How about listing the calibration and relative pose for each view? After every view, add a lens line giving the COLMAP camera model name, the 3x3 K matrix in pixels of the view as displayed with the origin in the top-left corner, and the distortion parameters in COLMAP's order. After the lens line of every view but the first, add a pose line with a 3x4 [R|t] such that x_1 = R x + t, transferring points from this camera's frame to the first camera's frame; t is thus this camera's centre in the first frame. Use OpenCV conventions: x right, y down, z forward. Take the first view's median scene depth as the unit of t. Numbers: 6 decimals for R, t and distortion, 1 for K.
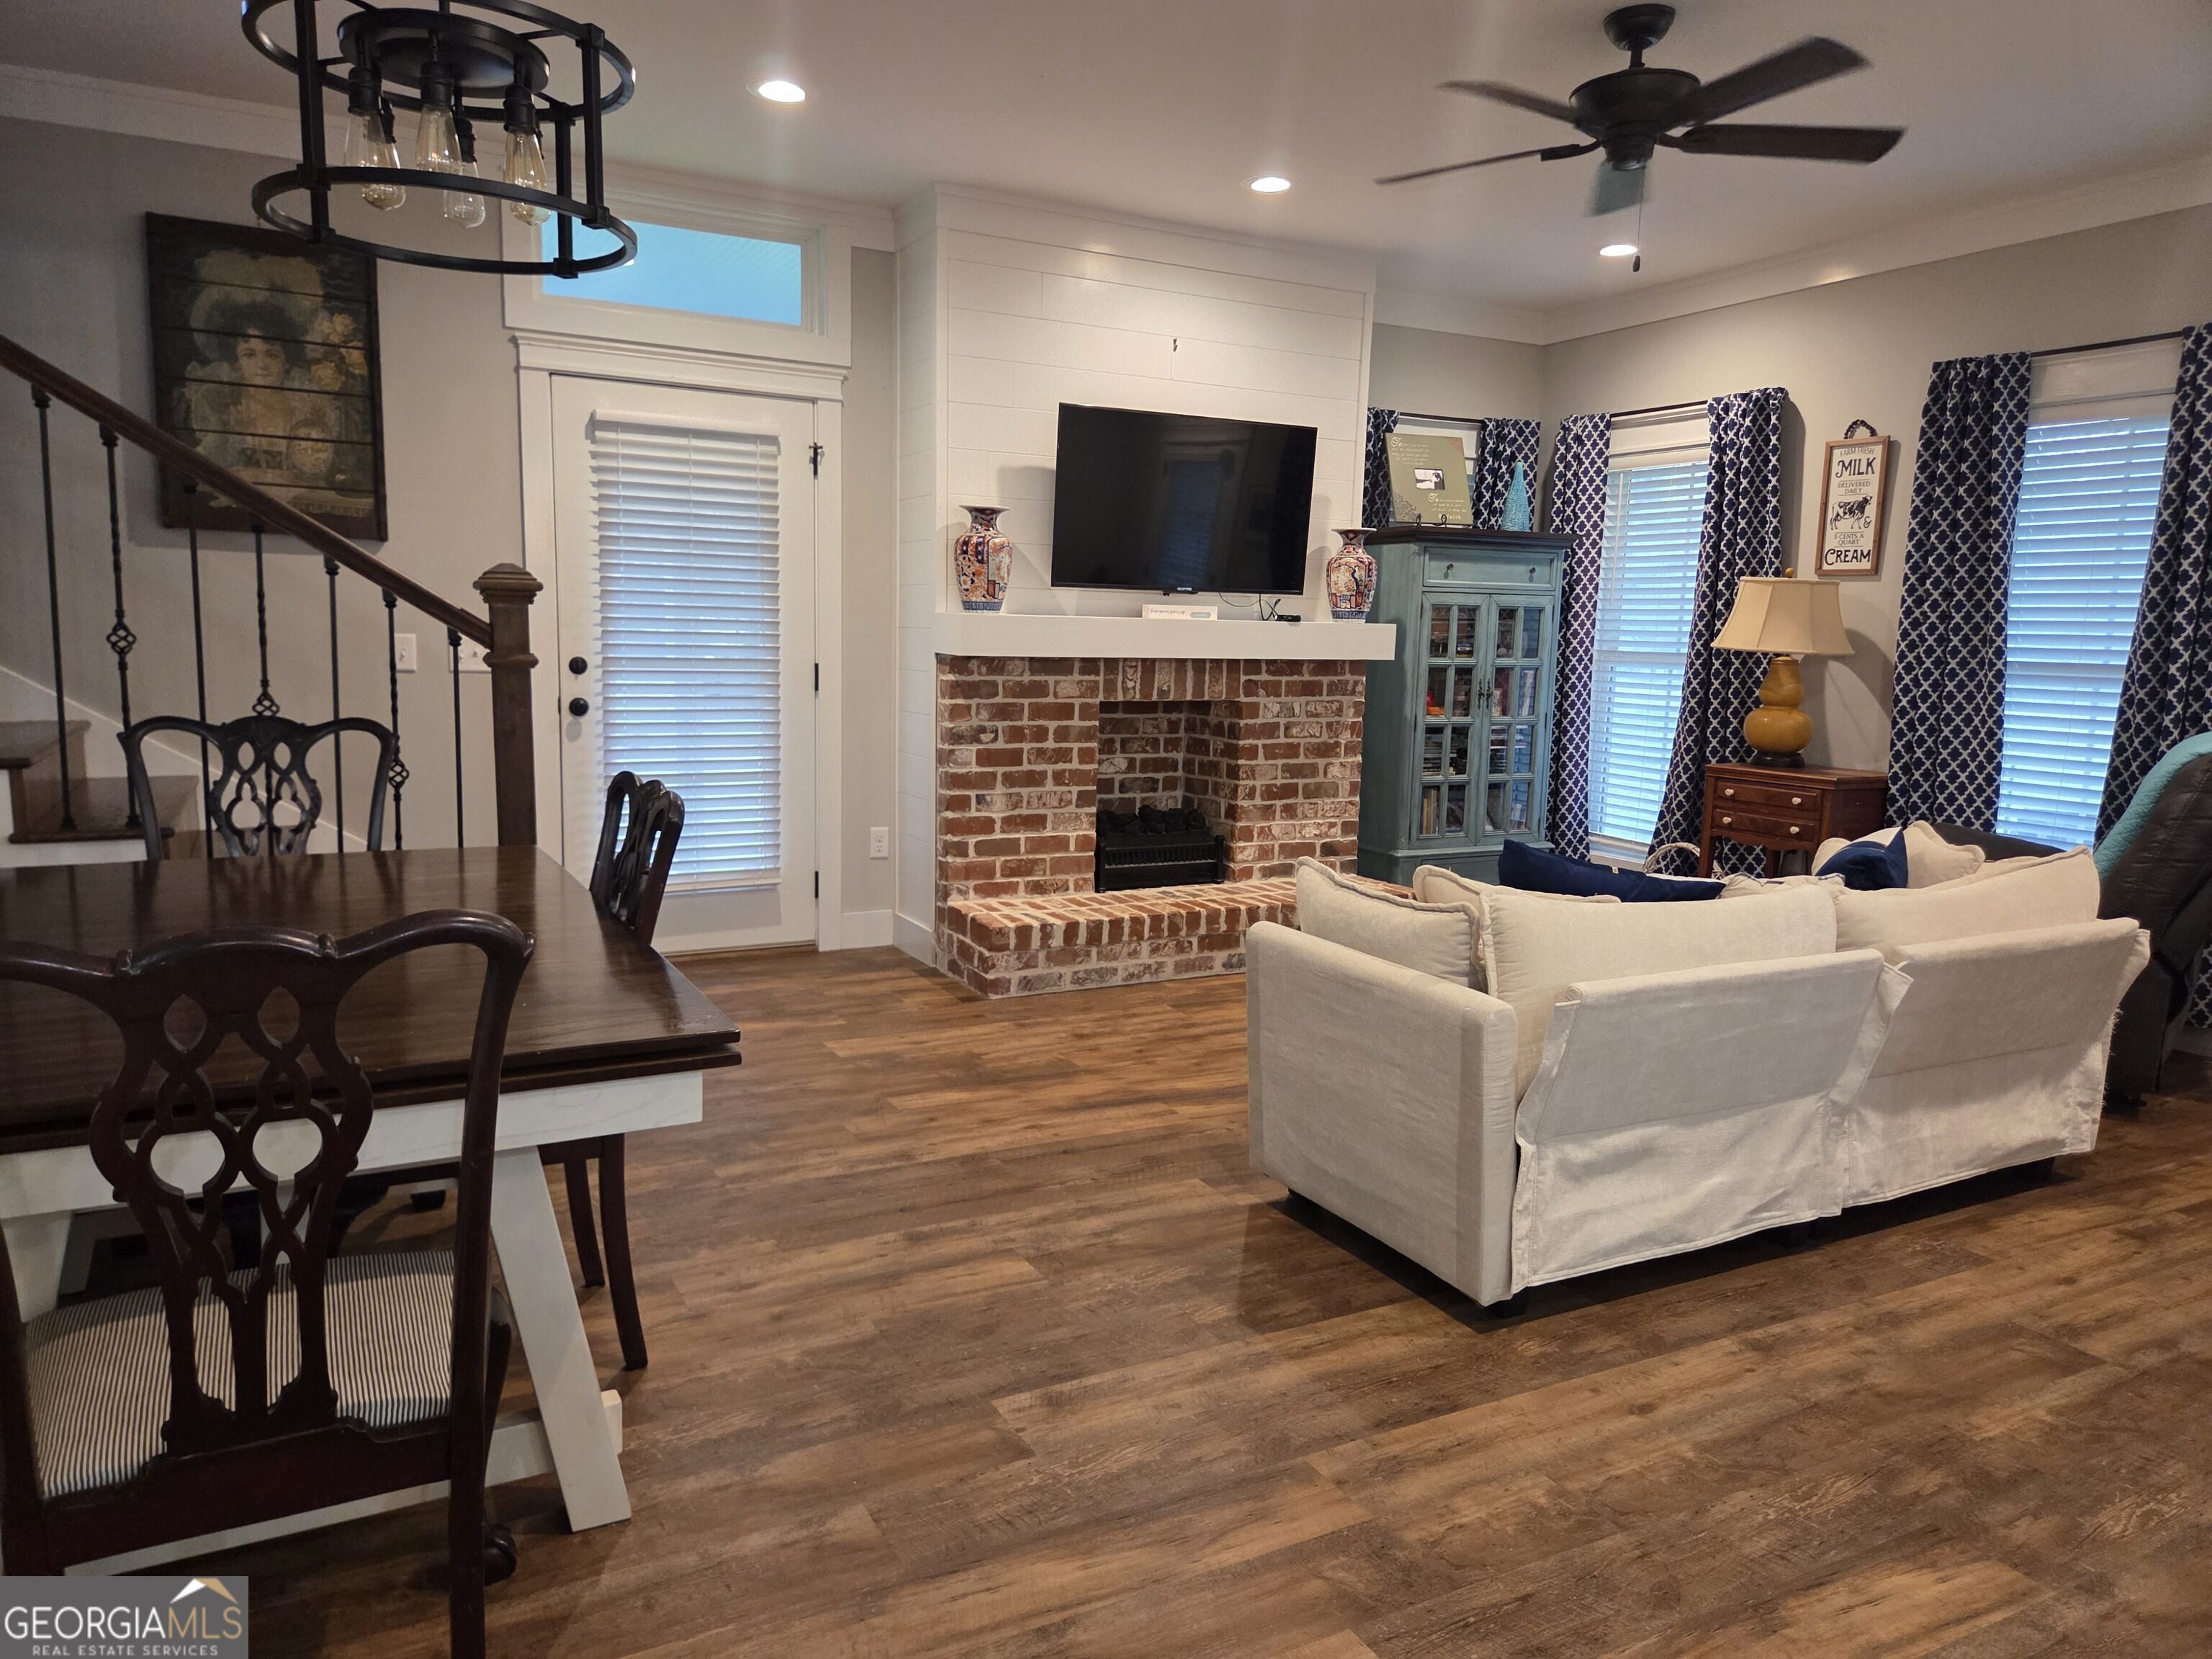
lens RADIAL K [[1487.5, 0, 1106.0], [0, 1487.5, 829.5], [0, 0, 1]] dist [0.073146, -0.063300]
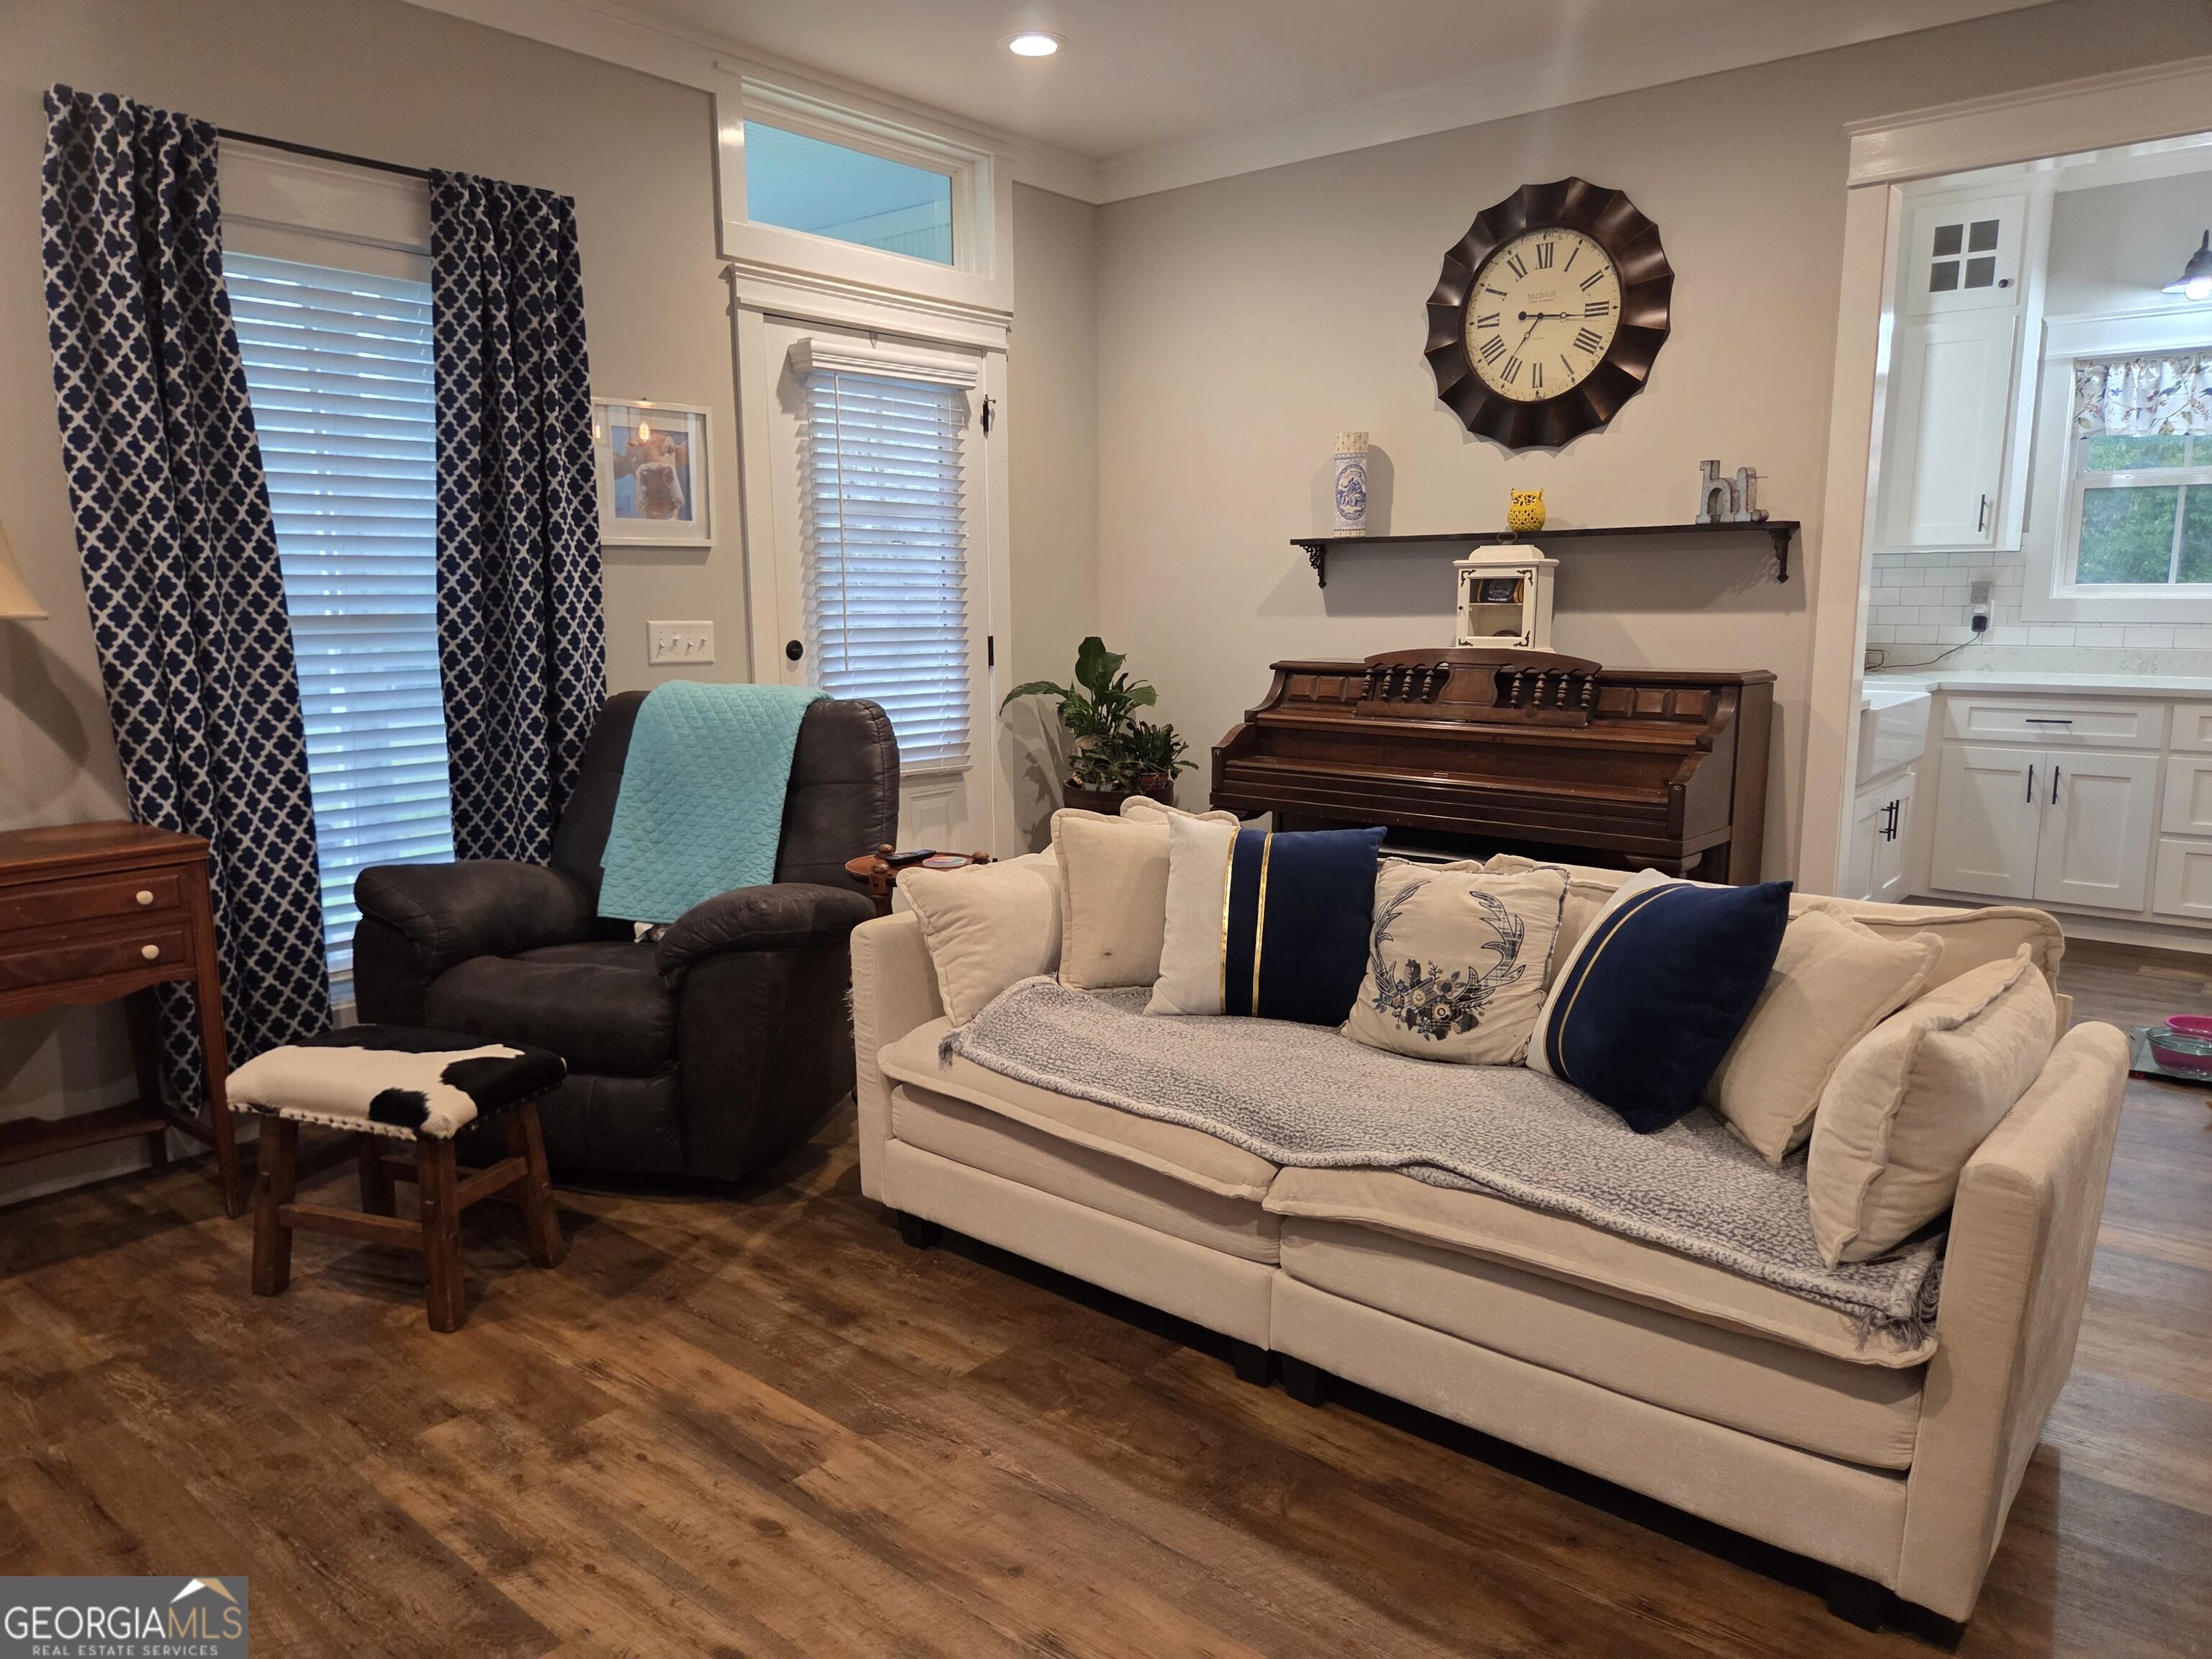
lens RADIAL K [[1493.3, 0, 1092.5], [0, 1493.3, 819.0], [0, 0, 1]] dist [0.062623, -0.058814]
pose [[-0.359157, -0.166170, 0.918365, -0.138820], [0.123510, 0.966904, 0.223255, -0.118458], [-0.925069, 0.193611, -0.326746, 0.835147]]
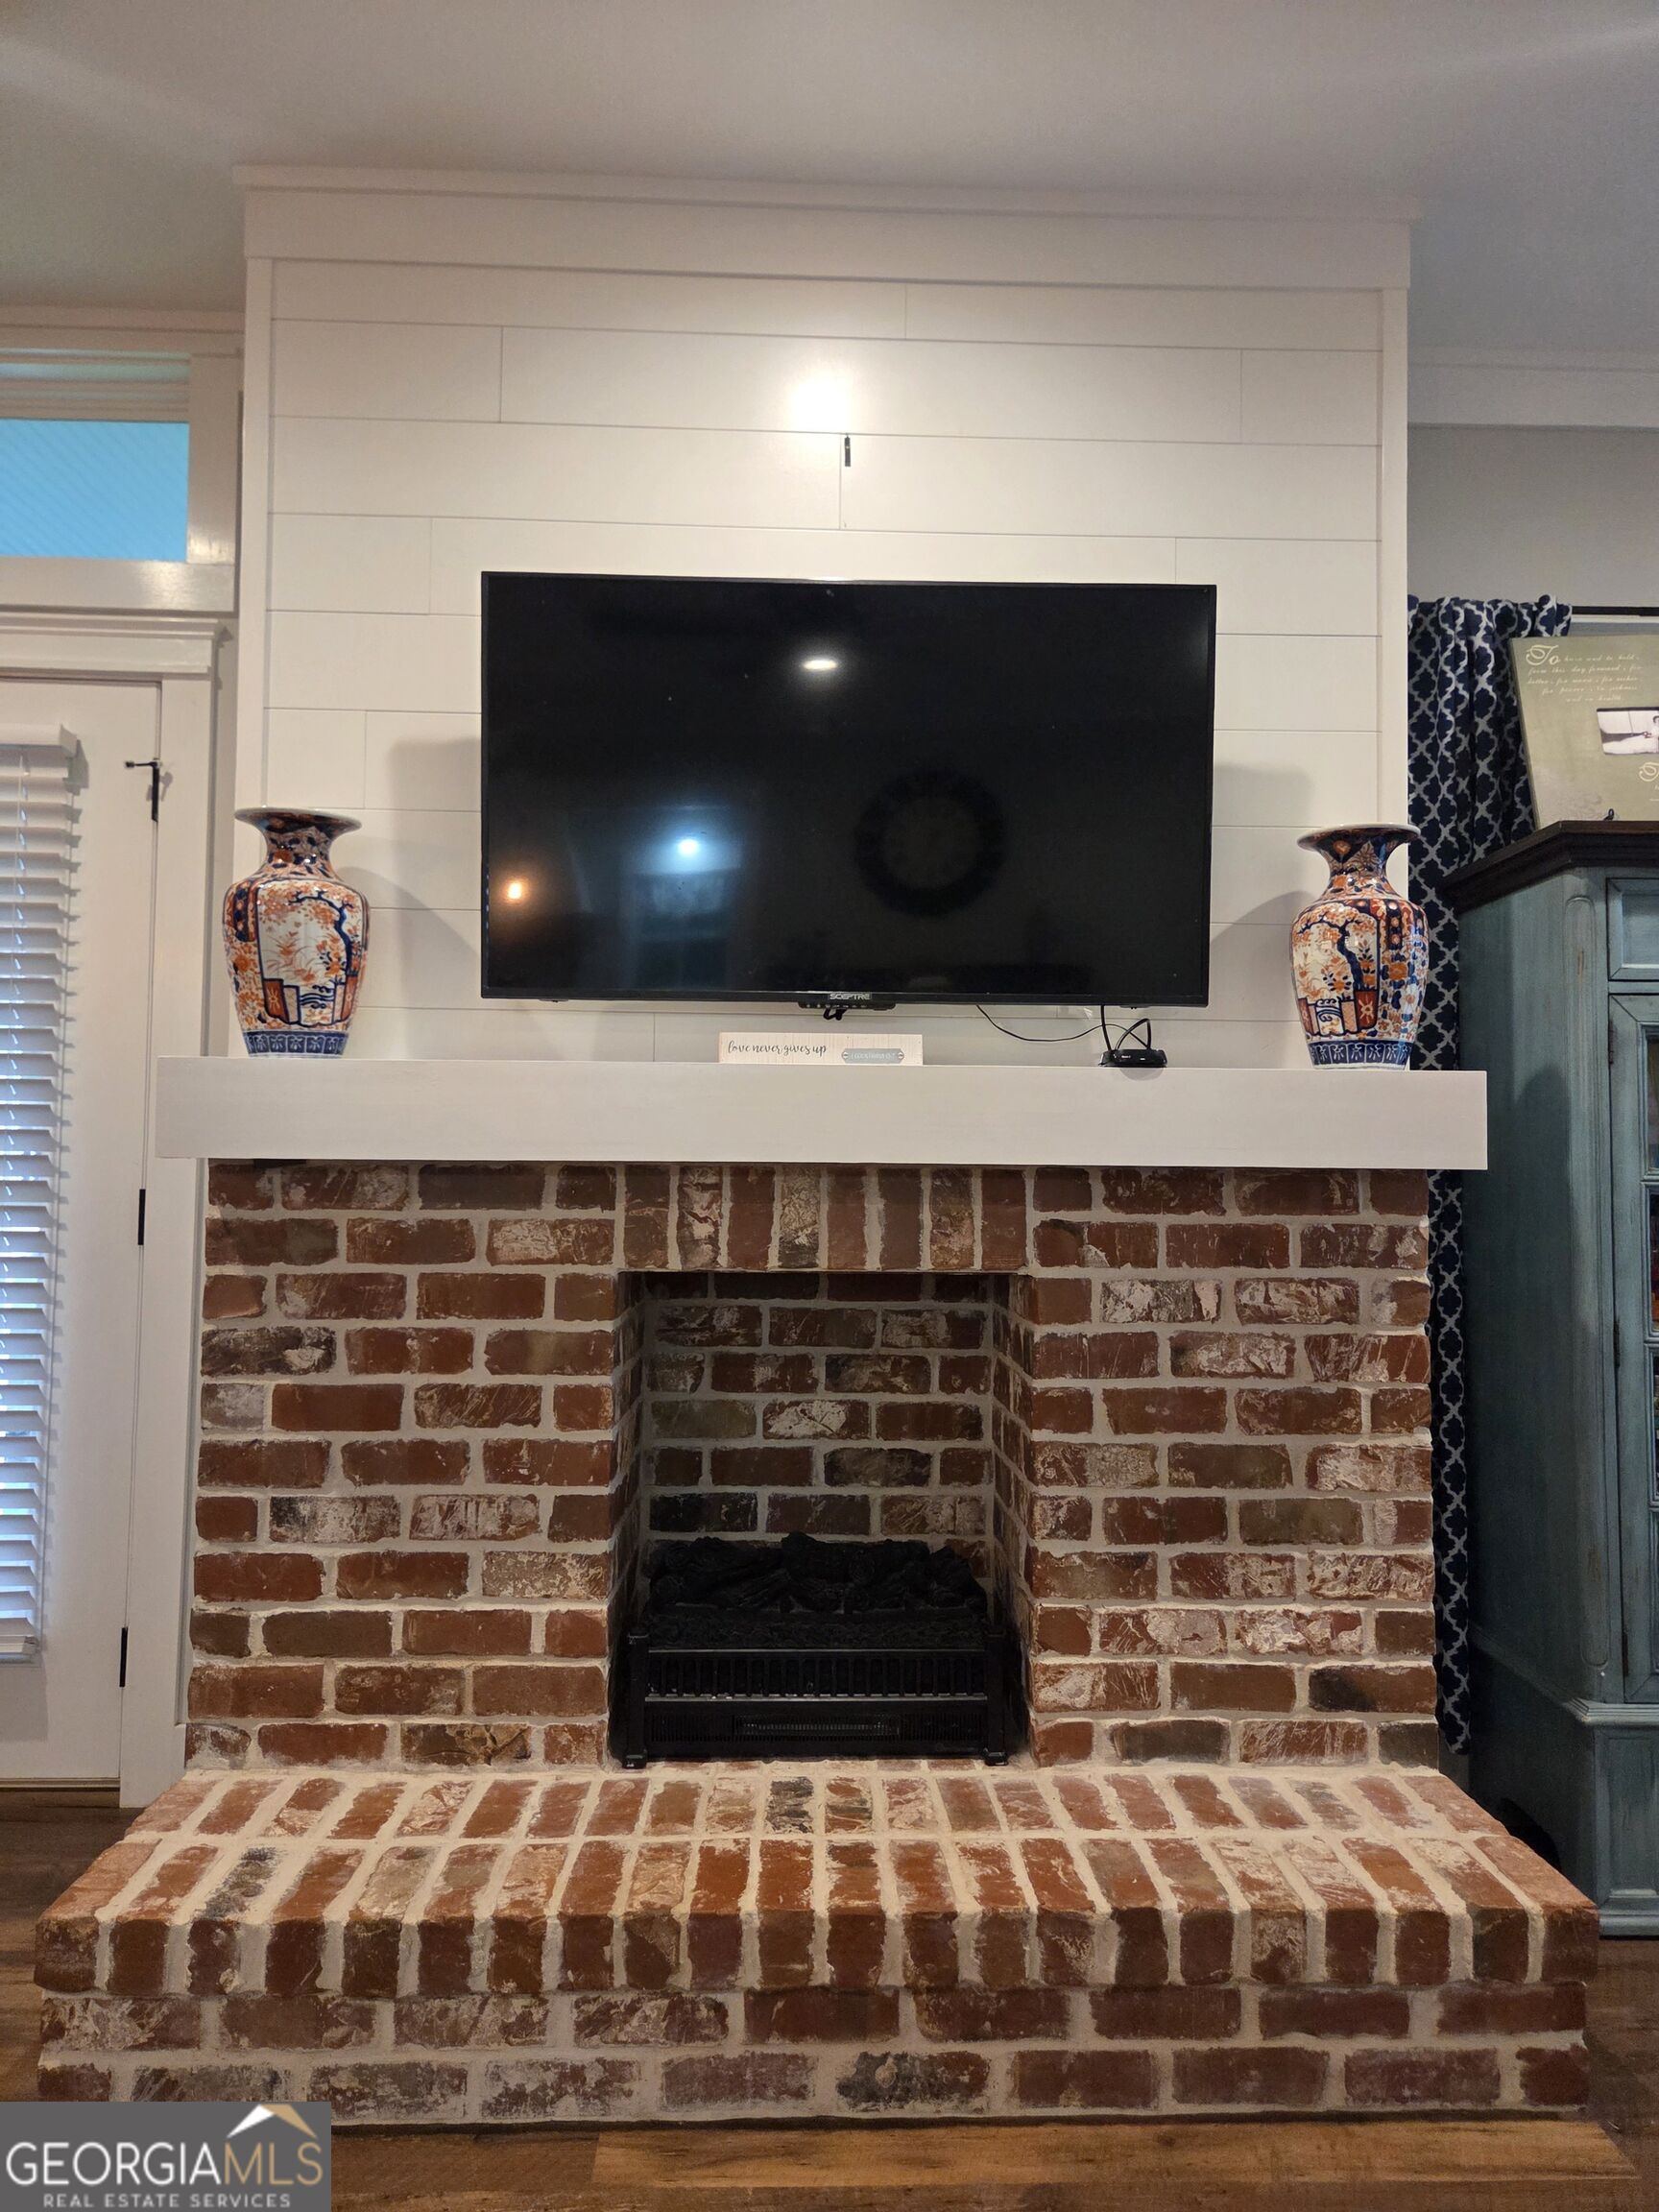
lens RADIAL K [[1493.3, 0, 849.2], [0, 1493.3, 1091.5], [0, 0, 1]] dist [0.062623, -0.058814]
pose [[0.895686, -0.038587, -0.443010, 0.231922], [-0.049307, 0.981467, -0.185177, -0.061320], [0.441945, 0.187704, 0.877184, 0.653564]]
